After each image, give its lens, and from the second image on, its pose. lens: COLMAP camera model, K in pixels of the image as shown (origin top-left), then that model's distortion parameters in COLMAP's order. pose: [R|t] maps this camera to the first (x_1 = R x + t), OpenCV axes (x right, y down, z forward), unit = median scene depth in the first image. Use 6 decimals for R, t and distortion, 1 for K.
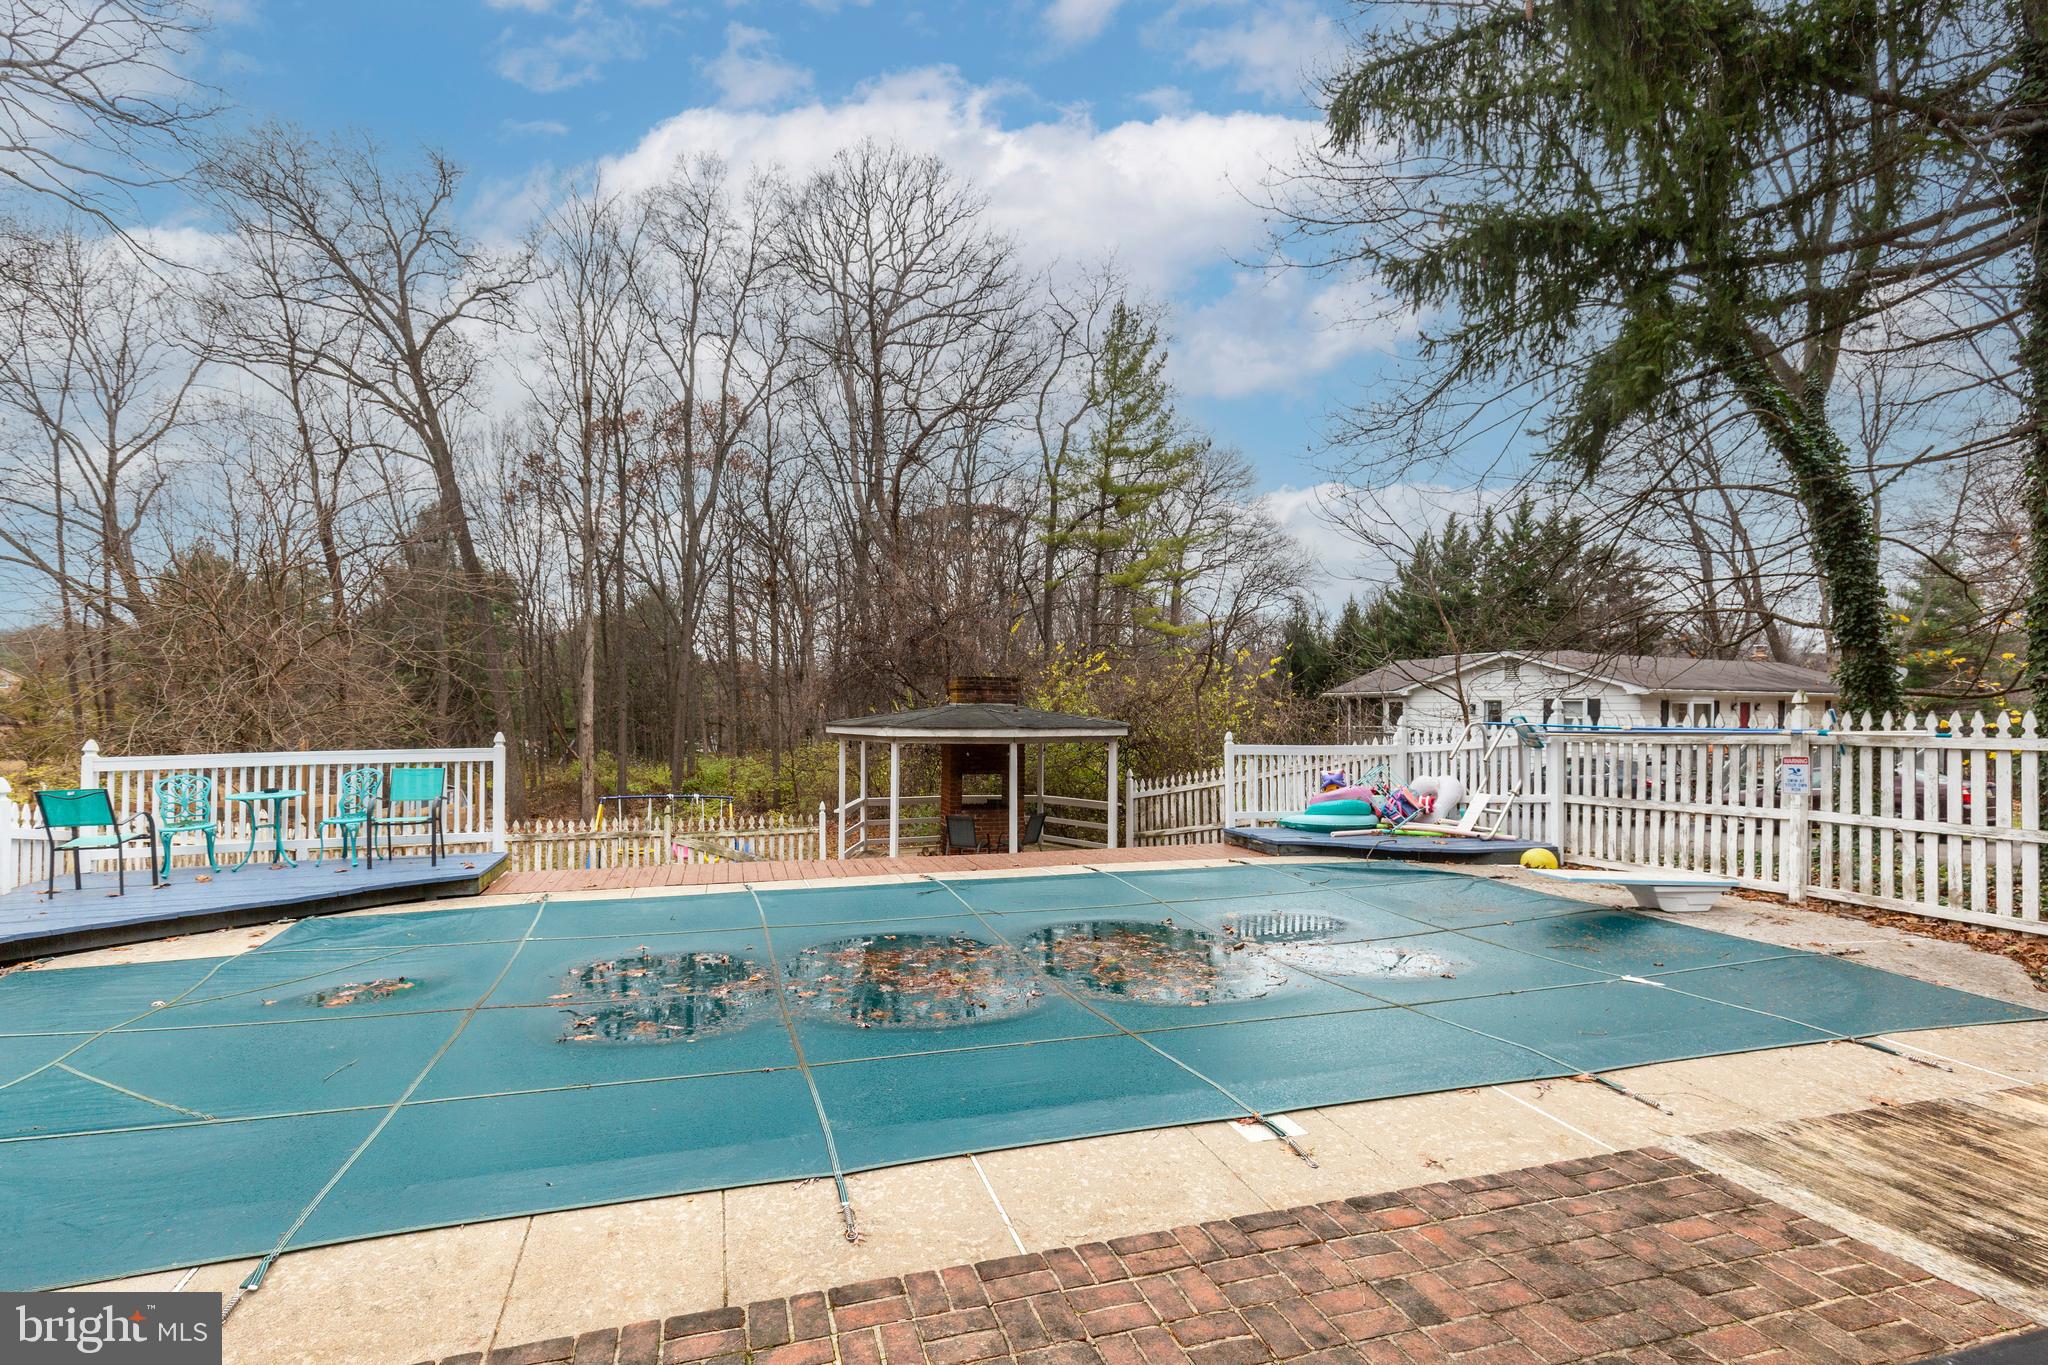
lens RADIAL K [[920.6, 0, 966.2], [0, 920.6, 705.4], [0, 0, 1]] dist [0.016282, -0.005141]
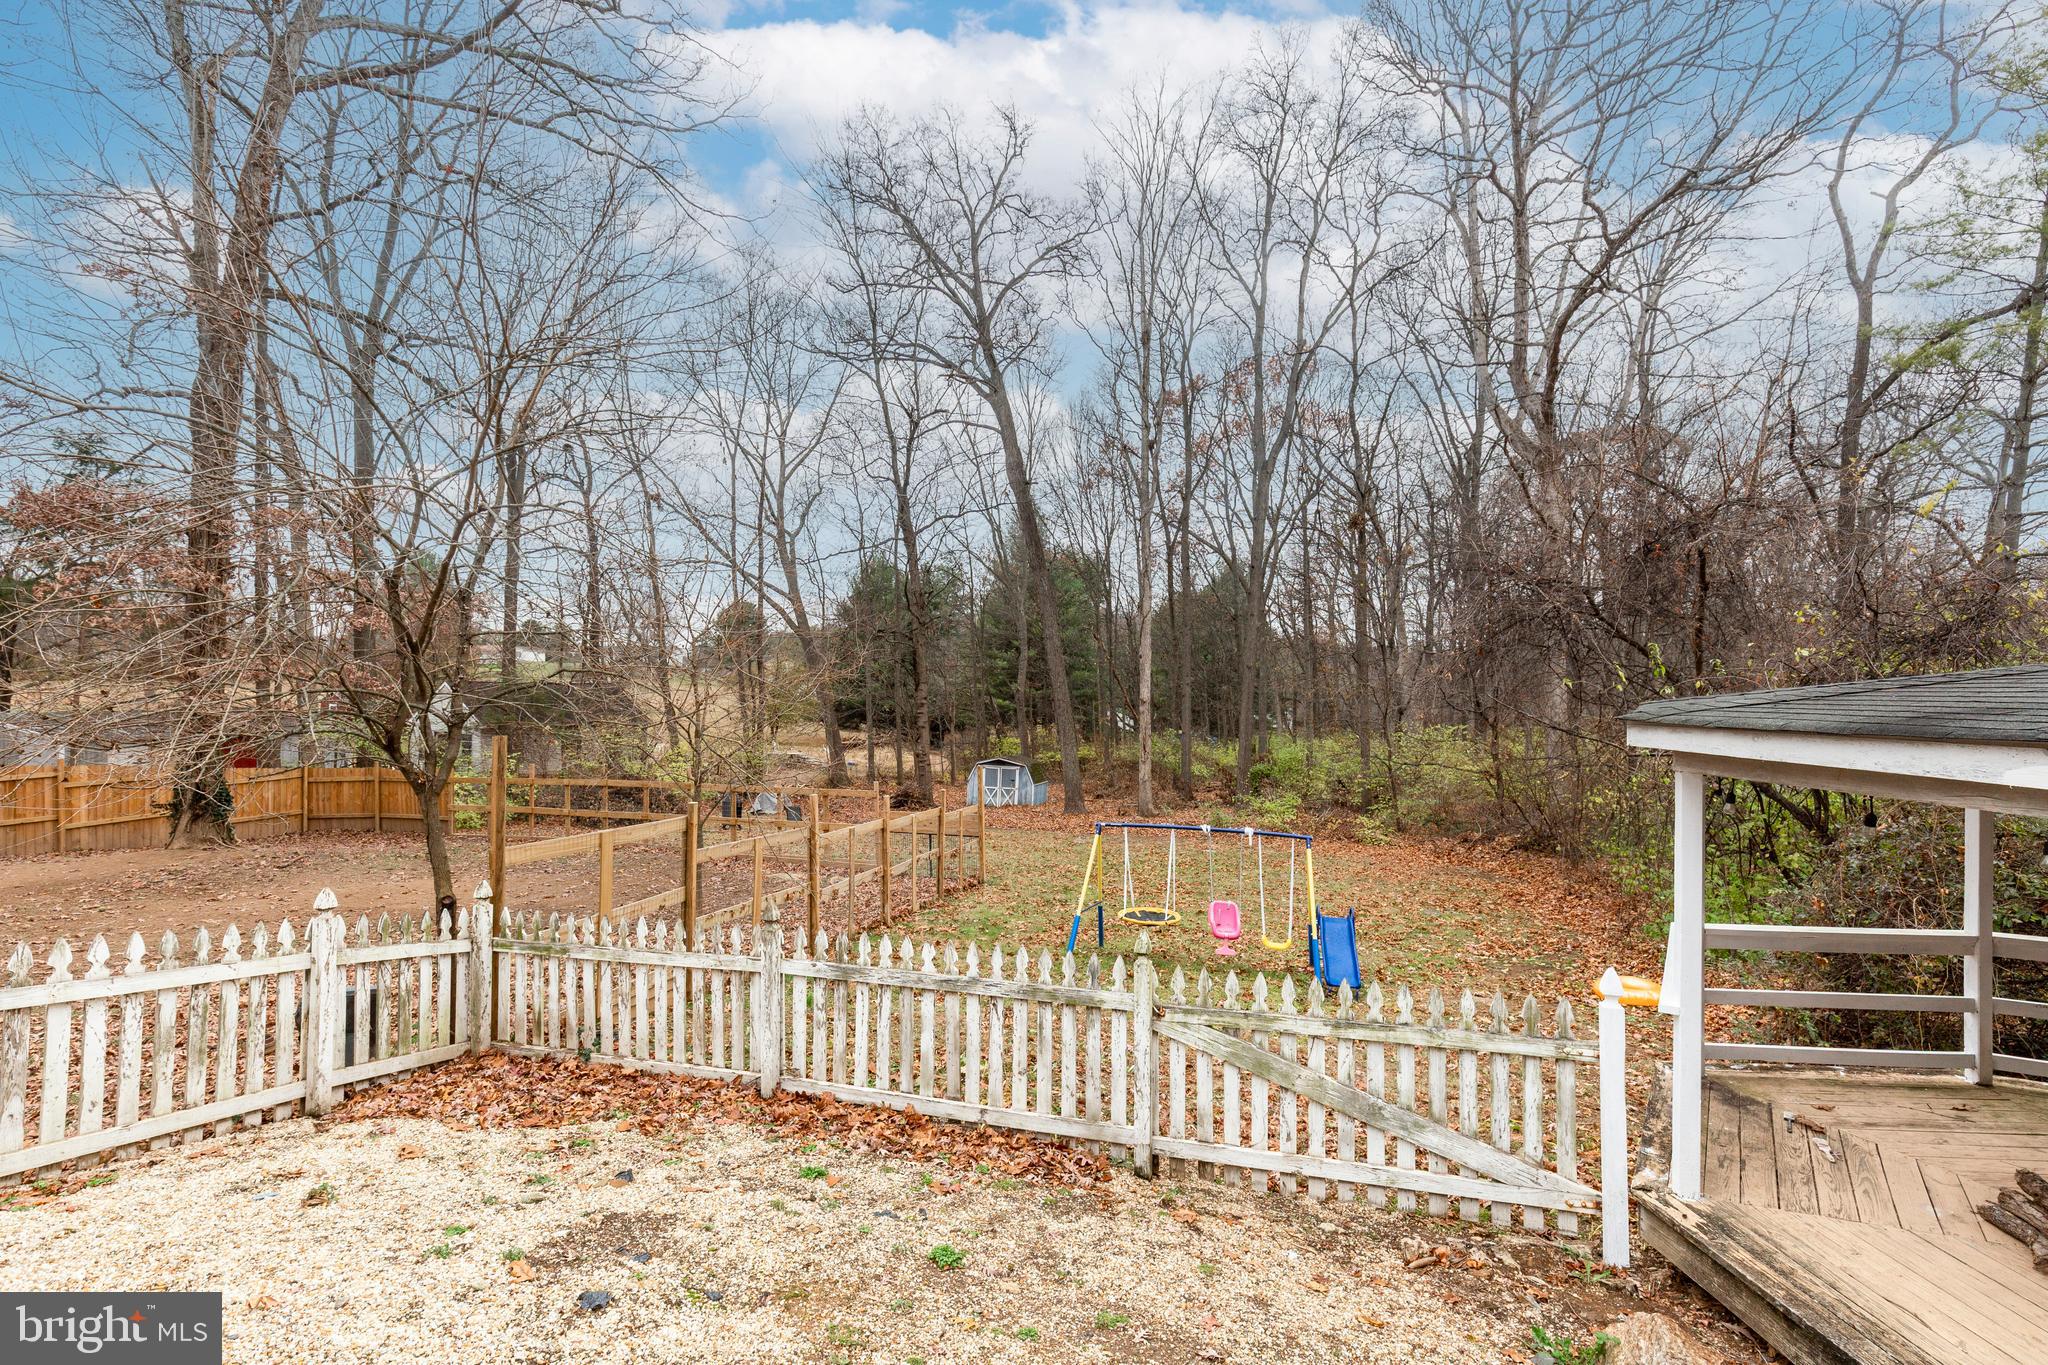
lens RADIAL K [[920.6, 0, 1026.6], [0, 920.6, 676.1], [0, 0, 1]] dist [0.016282, -0.005141]
pose [[0.855501, -0.006321, -0.517763, -0.060626], [0.004746, 0.999979, -0.004366, 0.001974], [0.517779, 0.001278, 0.855513, 0.234401]]
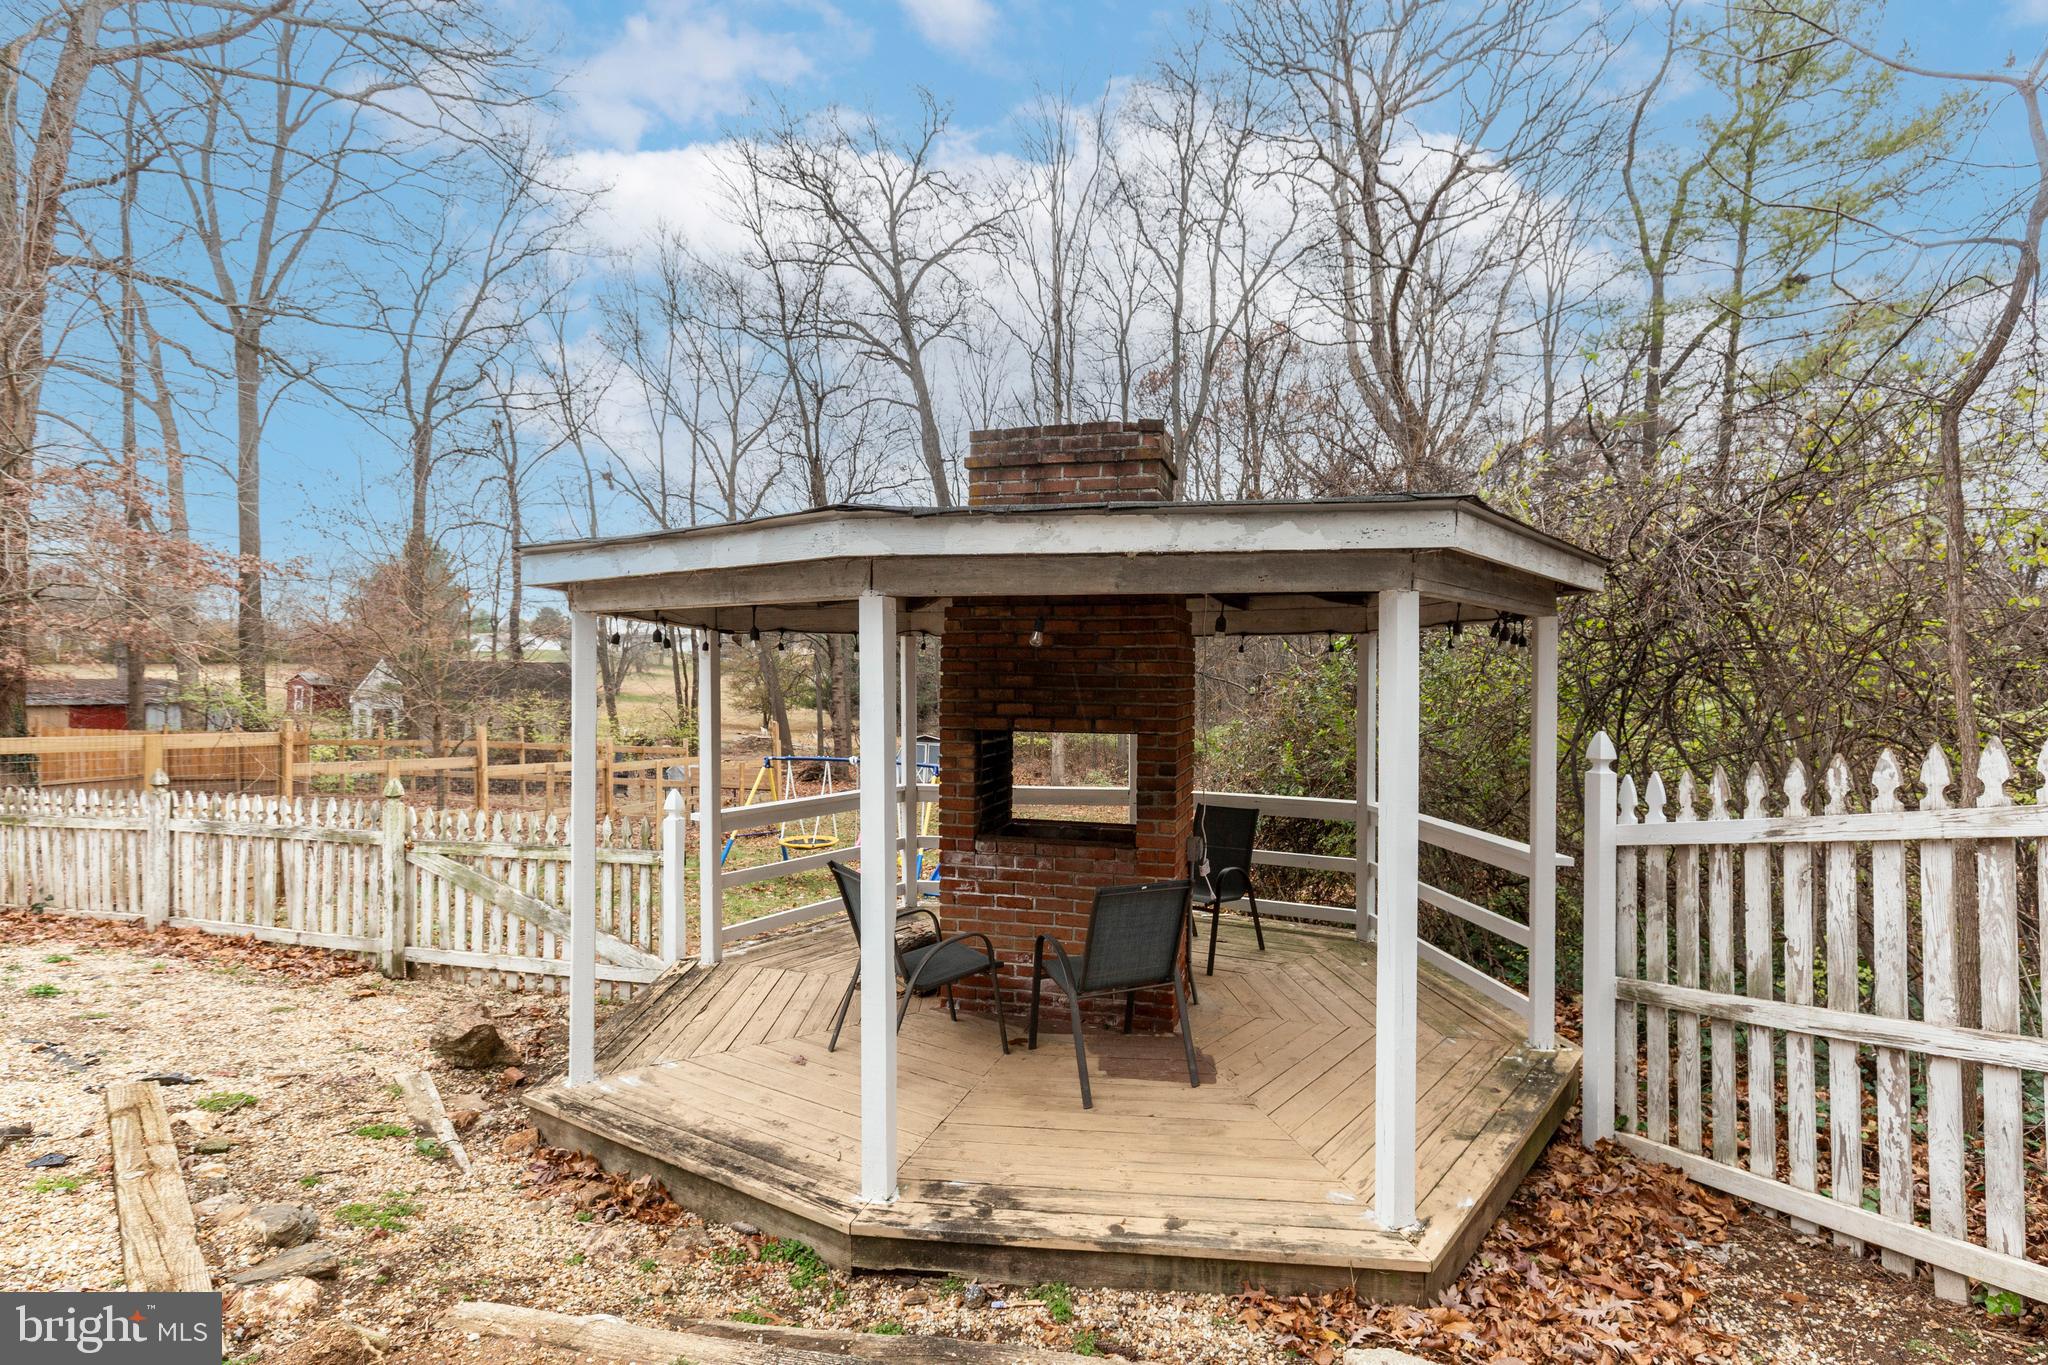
lens RADIAL K [[920.6, 0, 1059.6], [0, 920.6, 687.1], [0, 0, 1]] dist [0.016282, -0.005141]
pose [[0.863066, 0.006054, -0.505055, 0.071087], [0.007012, 0.999688, 0.023966, 0.019170], [0.505043, -0.024226, 0.862754, 0.276482]]
